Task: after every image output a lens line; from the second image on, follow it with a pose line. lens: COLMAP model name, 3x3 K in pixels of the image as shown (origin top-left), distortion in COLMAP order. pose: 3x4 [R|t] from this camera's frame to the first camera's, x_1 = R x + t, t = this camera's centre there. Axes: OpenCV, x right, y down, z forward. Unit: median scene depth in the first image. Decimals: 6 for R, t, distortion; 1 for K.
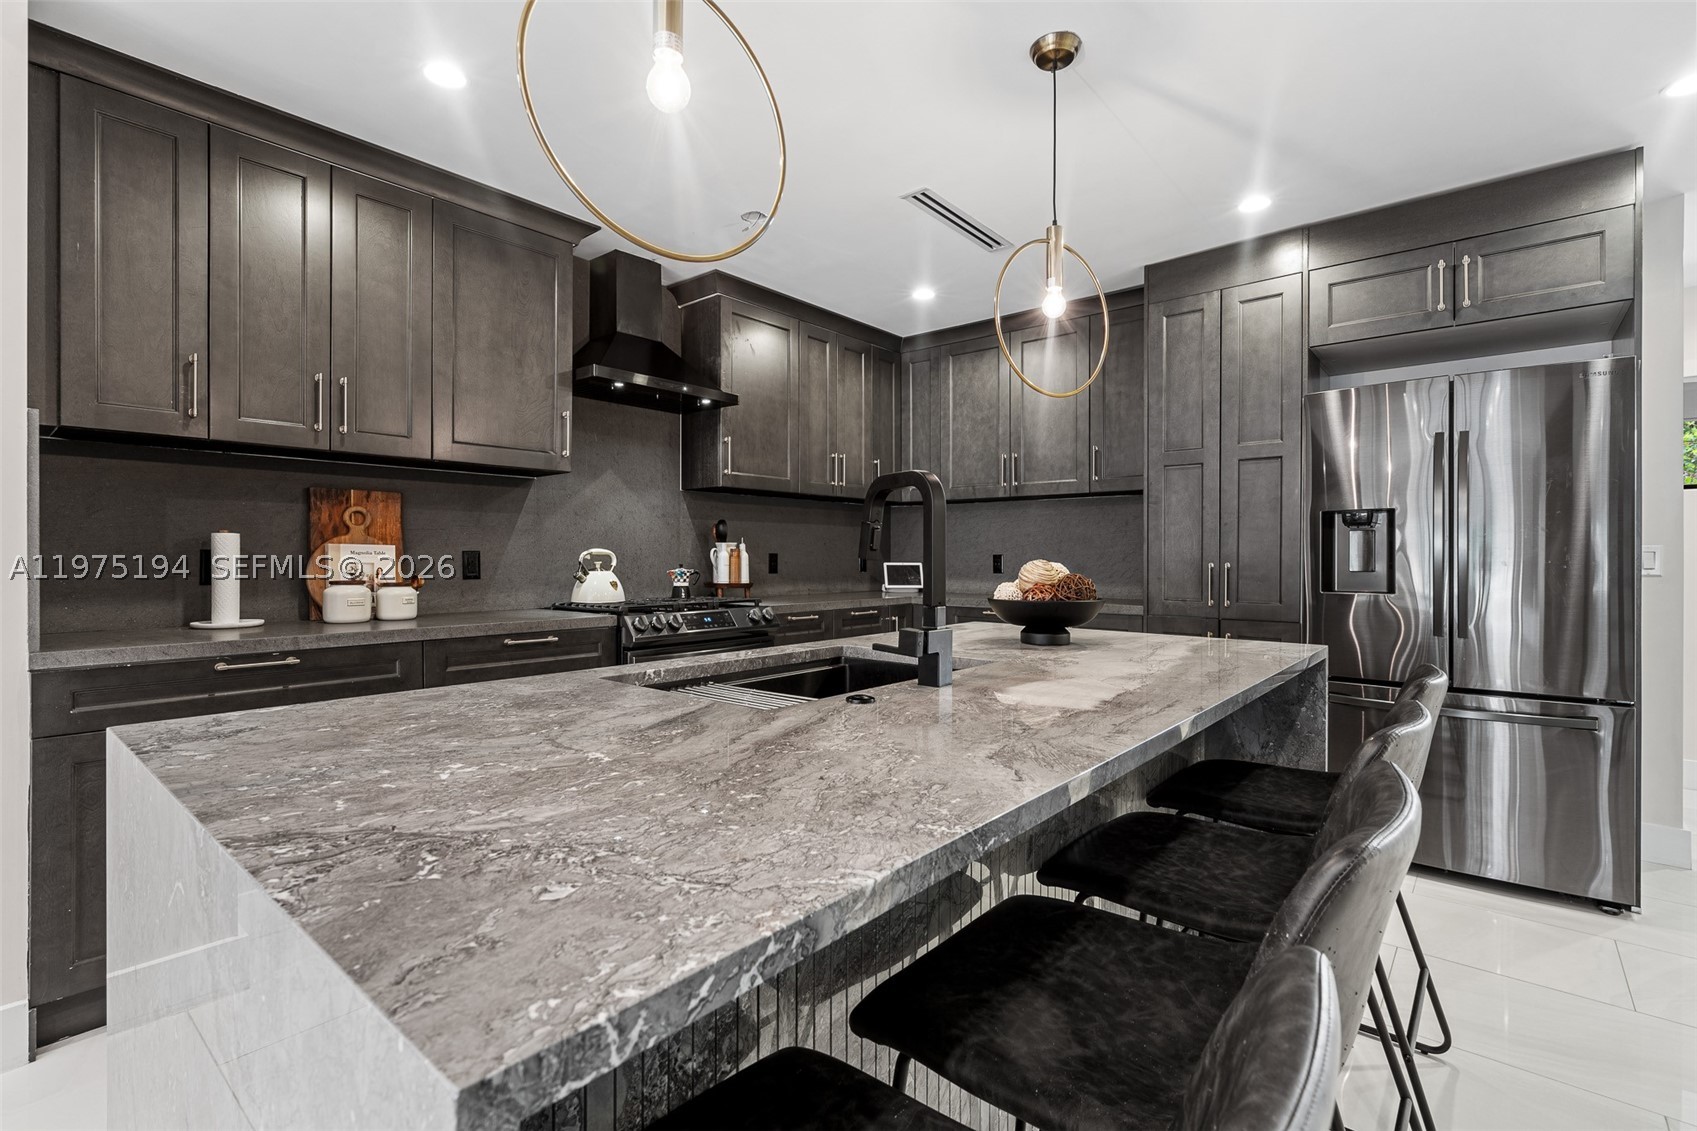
lens RADIAL K [[784.7, 0, 852.3], [0, 784.7, 561.1], [0, 0, 1]] dist [-0.002564, 0.004212]
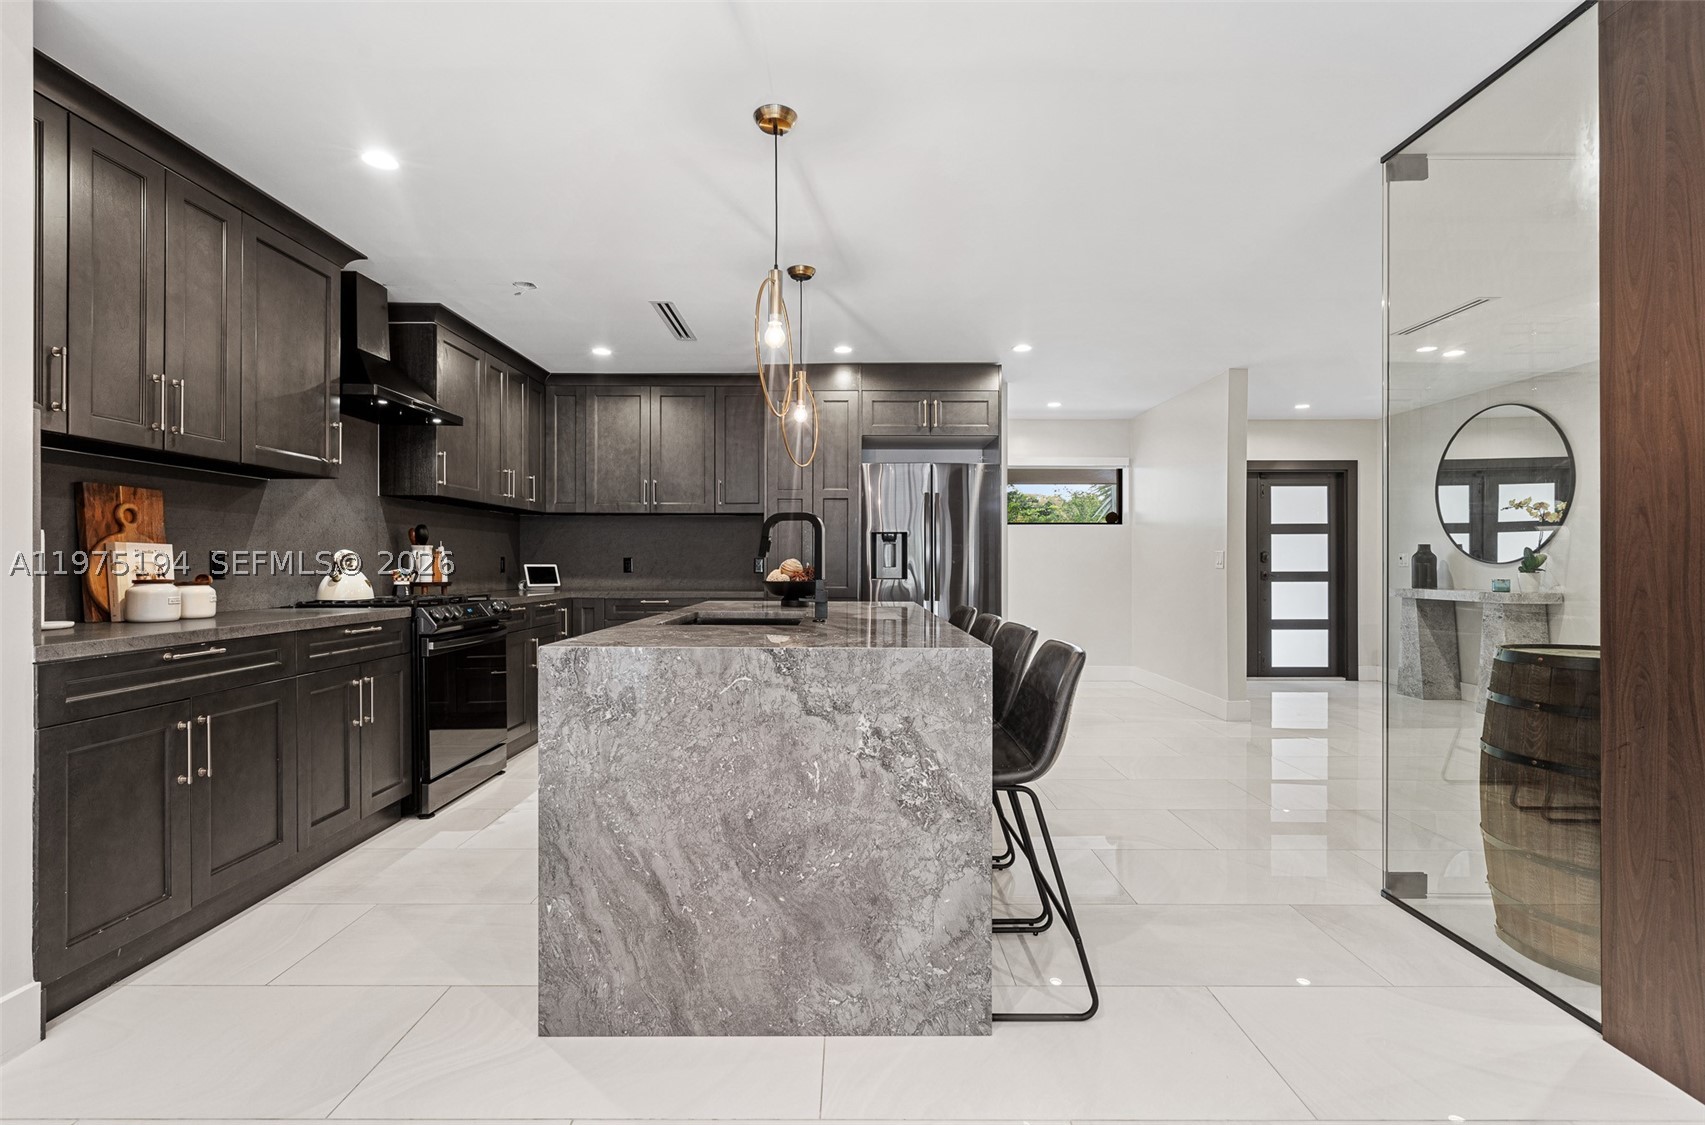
lens RADIAL K [[788.4, 0, 851.3], [0, 788.4, 561.5], [0, 0, 1]] dist [-0.002564, 0.004212]
pose [[0.763992, -0.000063, 0.645226, -0.501624], [0.005555, 0.999964, -0.006480, 0.010895], [-0.645202, 0.008535, 0.763964, -0.269974]]
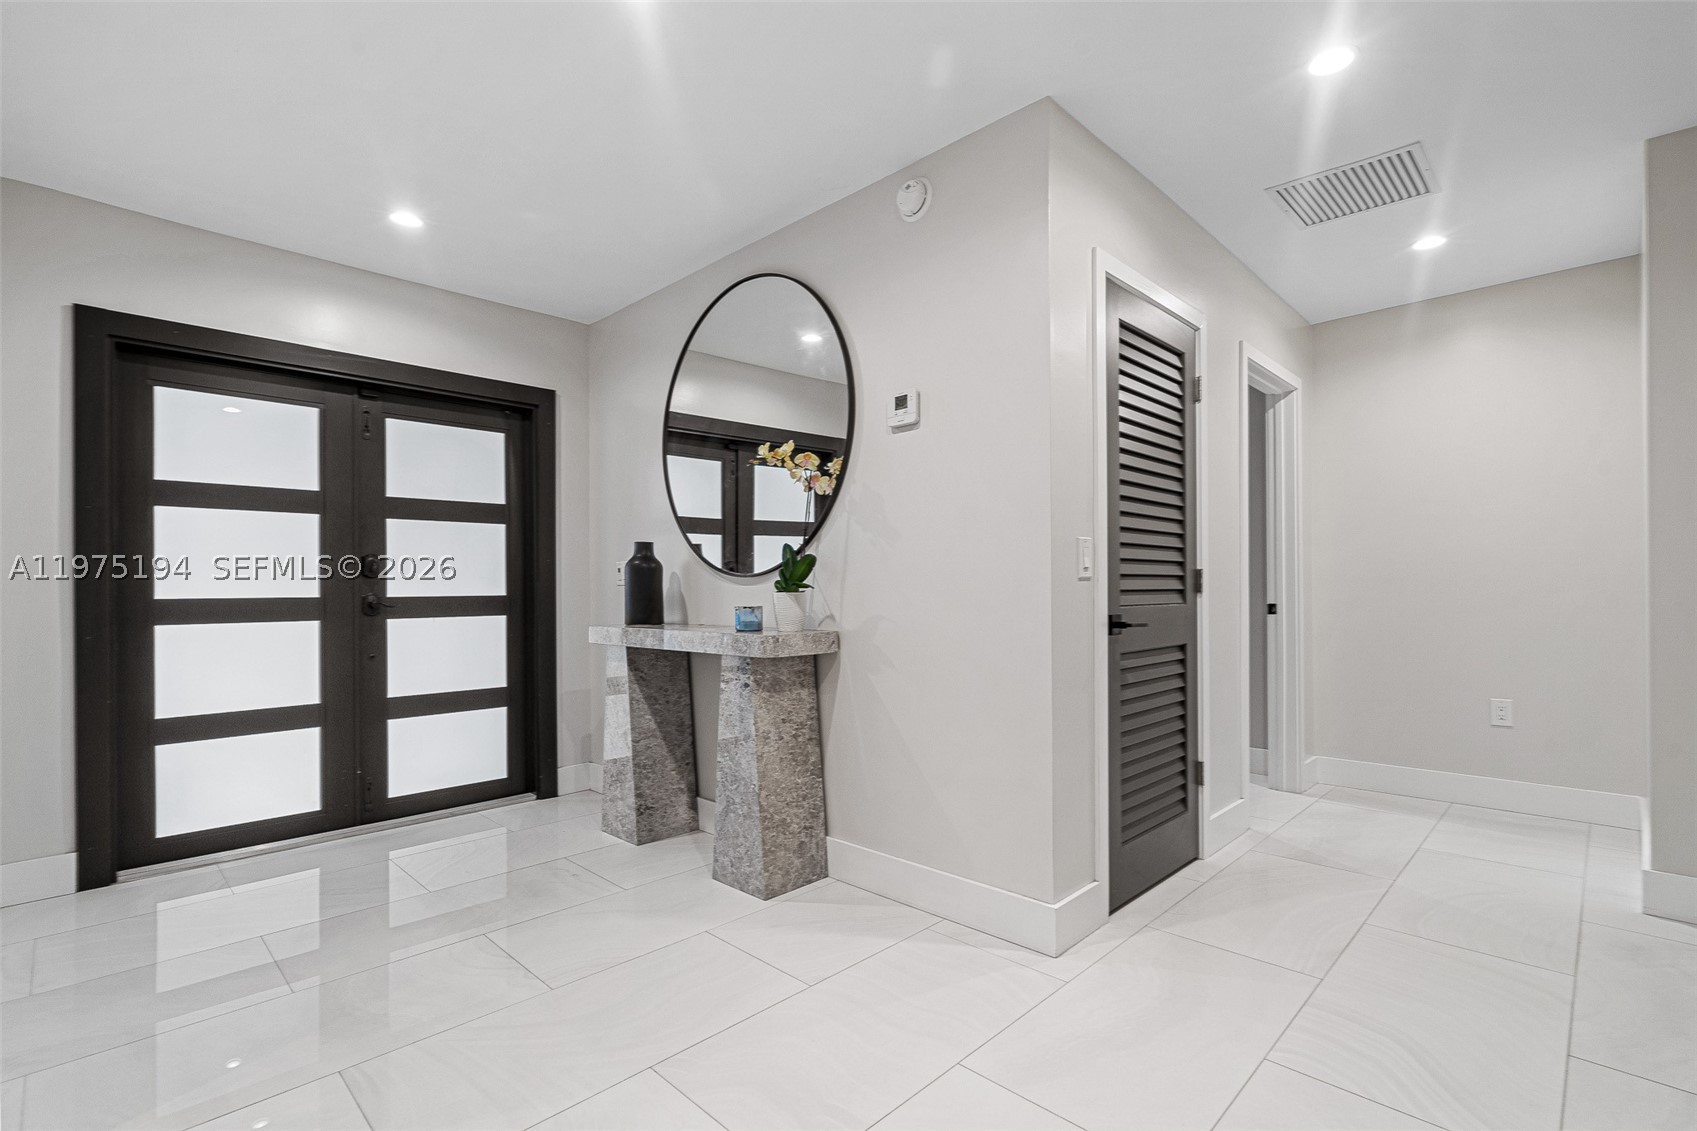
lens RADIAL K [[784.7, 0, 873.7], [0, 784.7, 588.2], [0, 0, 1]] dist [-0.002564, 0.004212]
pose [[0.074993, 0.001468, 0.997183, 0.876205], [0.014053, 0.999898, -0.002529, 0.031315], [-0.997085, 0.014204, 0.074965, -0.066785]]
